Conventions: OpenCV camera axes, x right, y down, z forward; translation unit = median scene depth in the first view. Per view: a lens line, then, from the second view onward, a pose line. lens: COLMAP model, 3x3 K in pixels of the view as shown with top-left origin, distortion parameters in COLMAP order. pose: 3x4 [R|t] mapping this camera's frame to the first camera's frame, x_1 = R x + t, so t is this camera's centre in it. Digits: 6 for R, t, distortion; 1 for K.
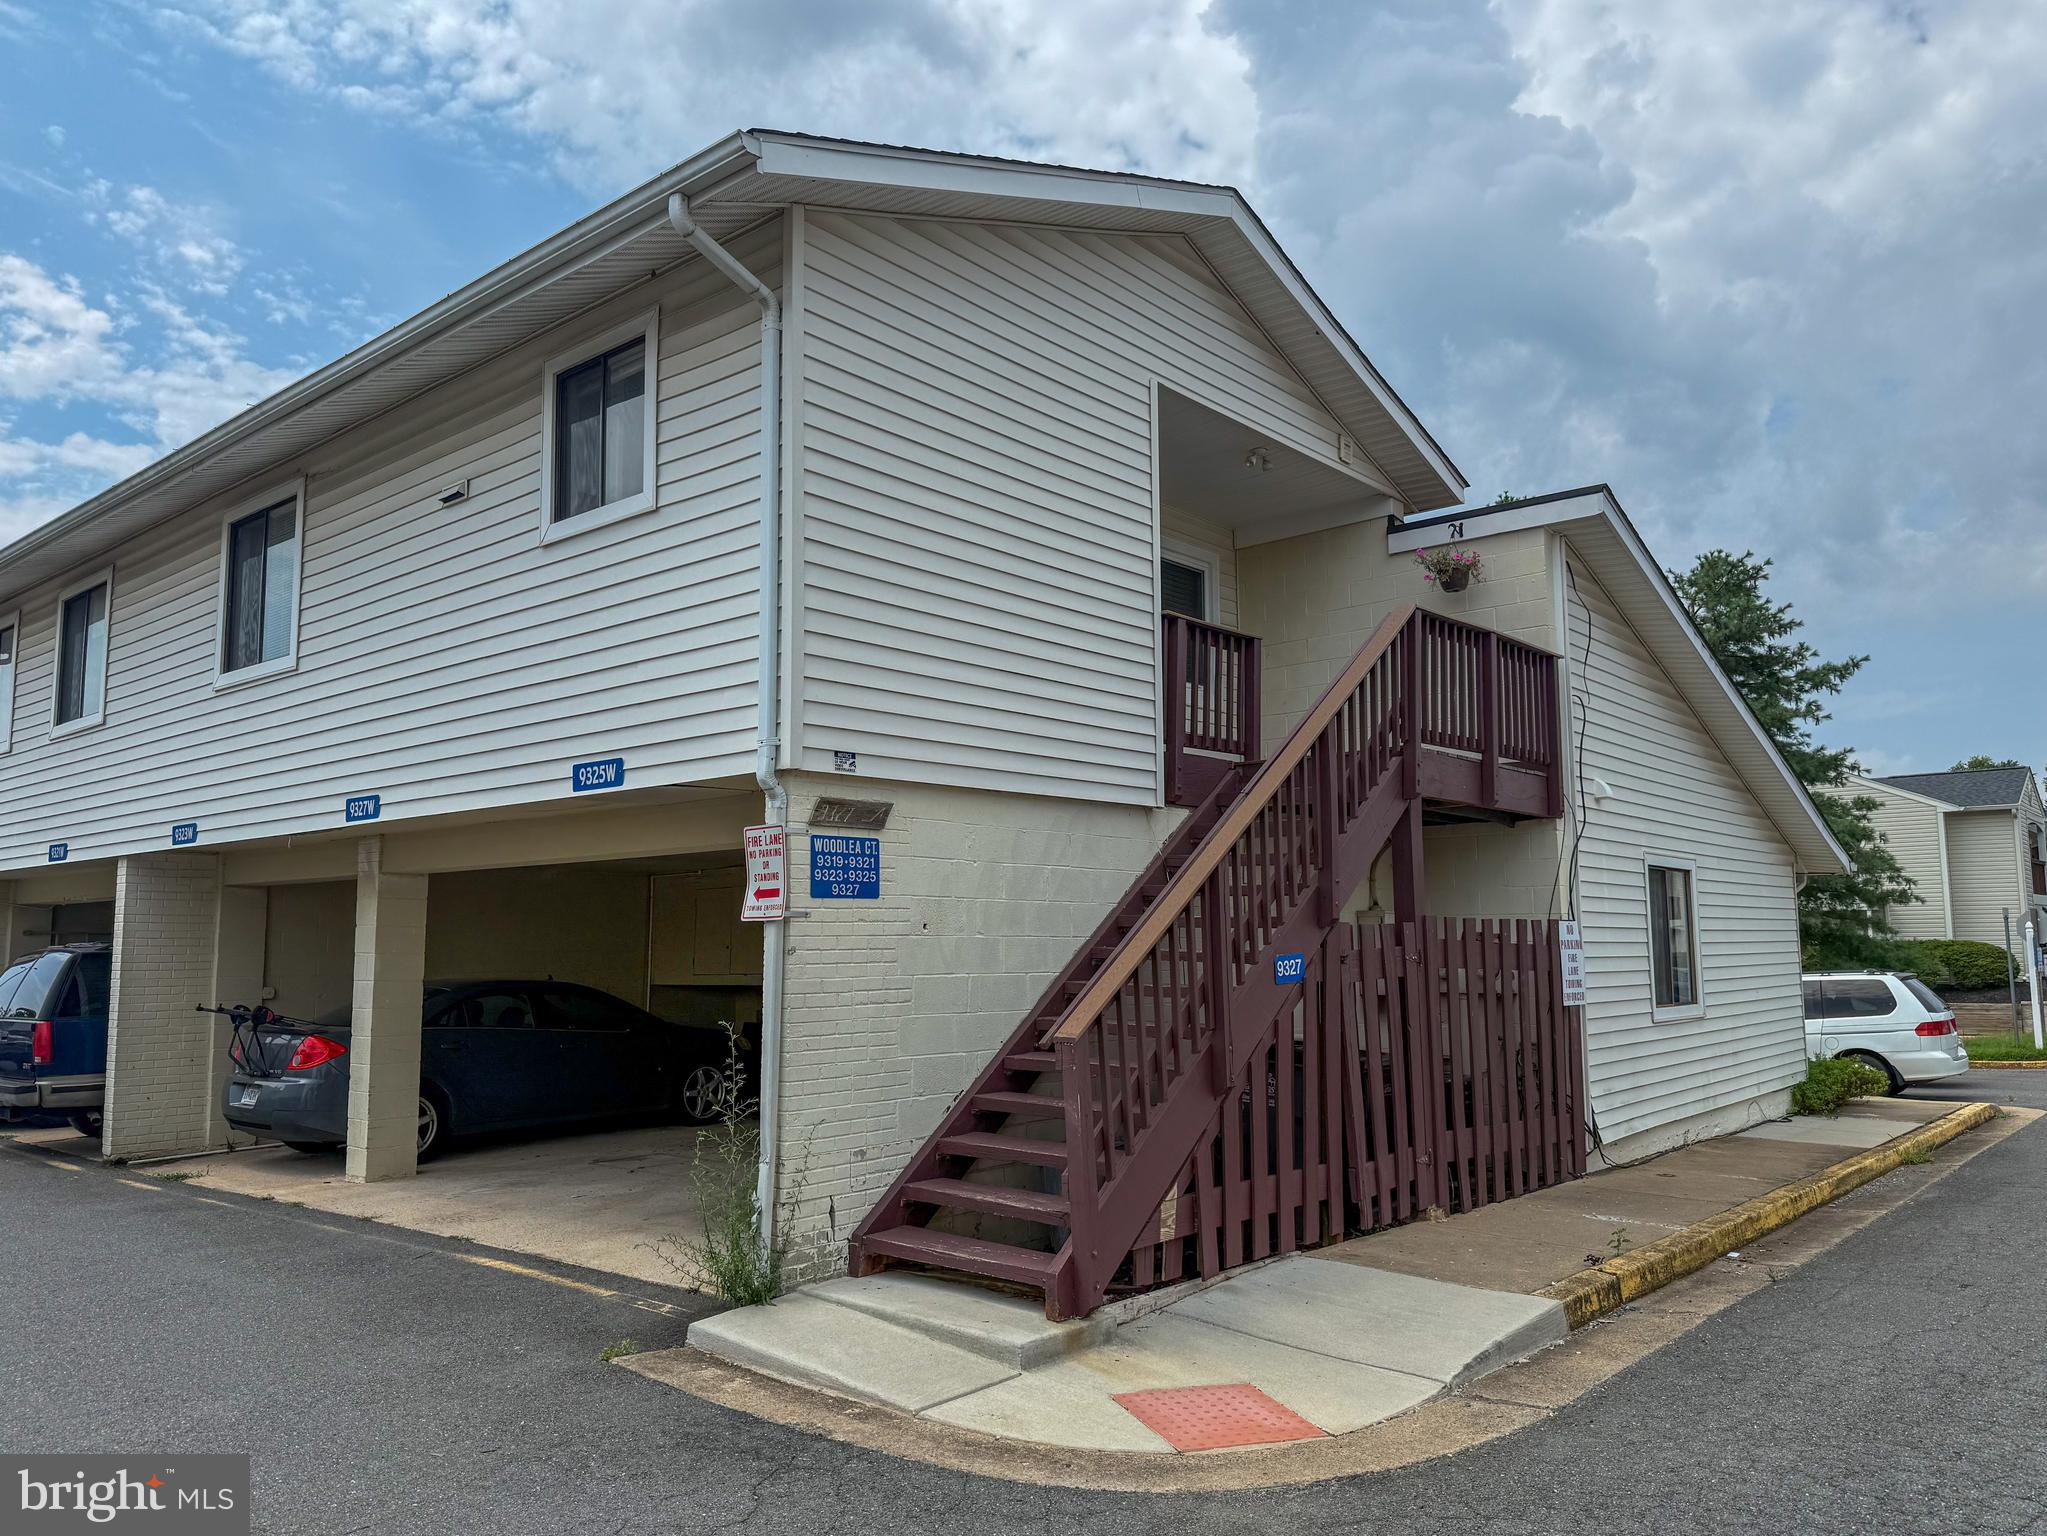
lens RADIAL K [[1467.7, 0, 1023.5], [0, 1467.7, 768.0], [0, 0, 1]] dist [0.161070, -0.341230]
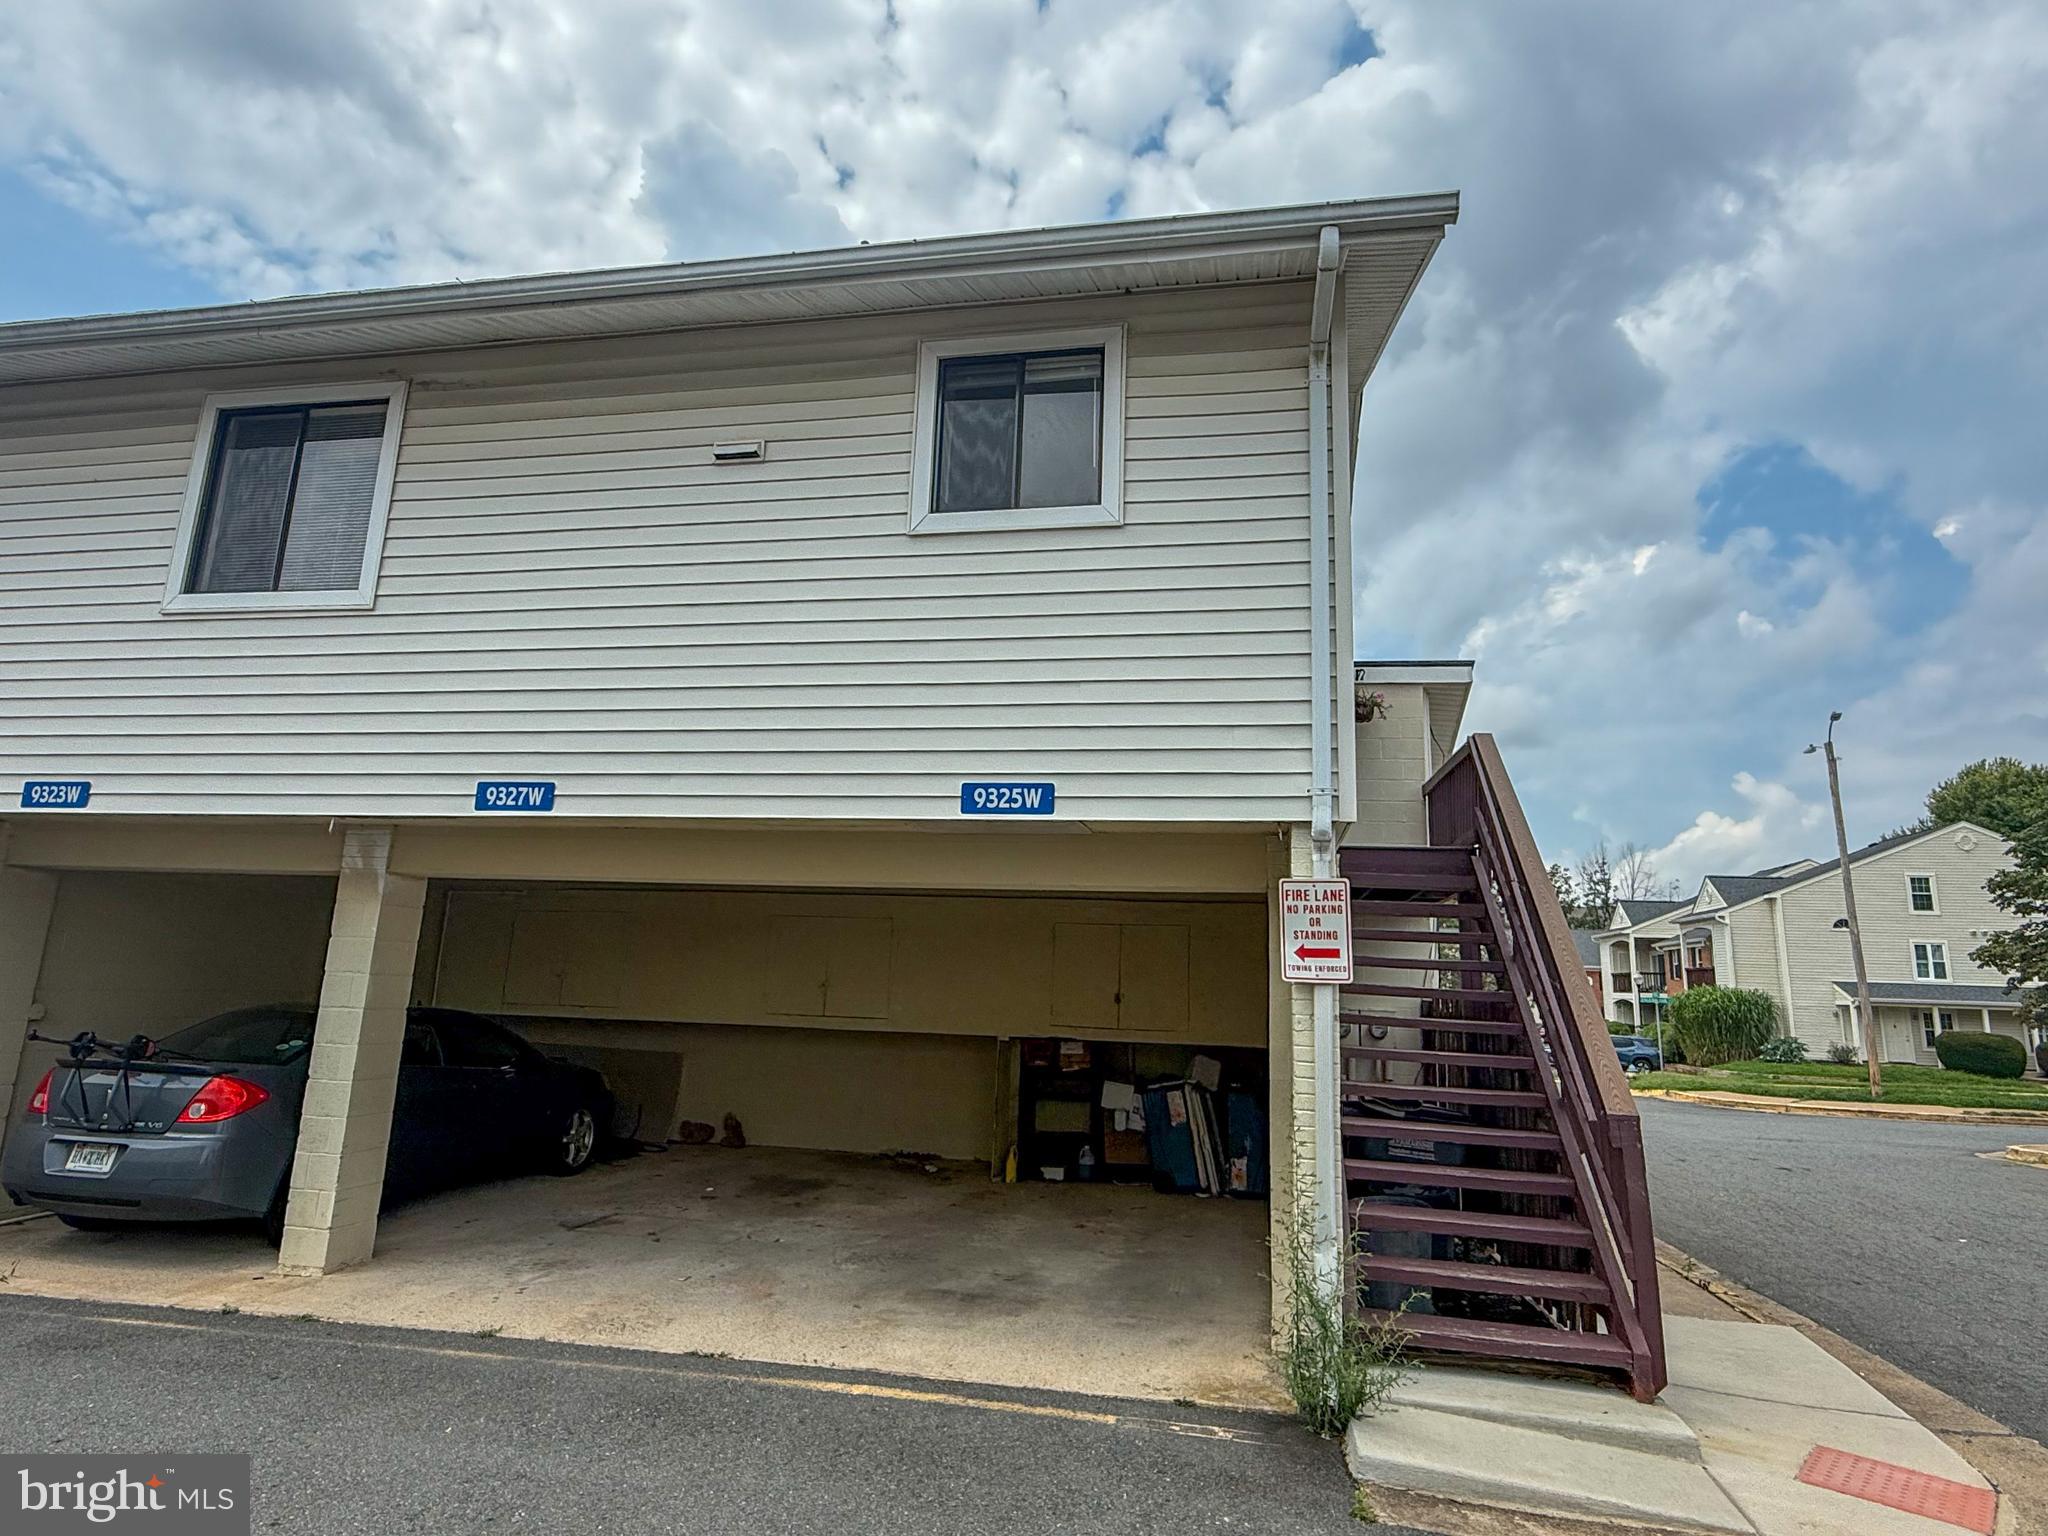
lens RADIAL K [[1093.8, 0, 1021.8], [0, 1093.8, 798.9], [0, 0, 1]] dist [-0.000698, -0.000580]
pose [[0.861388, 0.147105, 0.486179, -0.596373], [-0.111162, 0.988538, -0.102154, 0.070329], [-0.495634, 0.033949, 0.867868, 0.433949]]
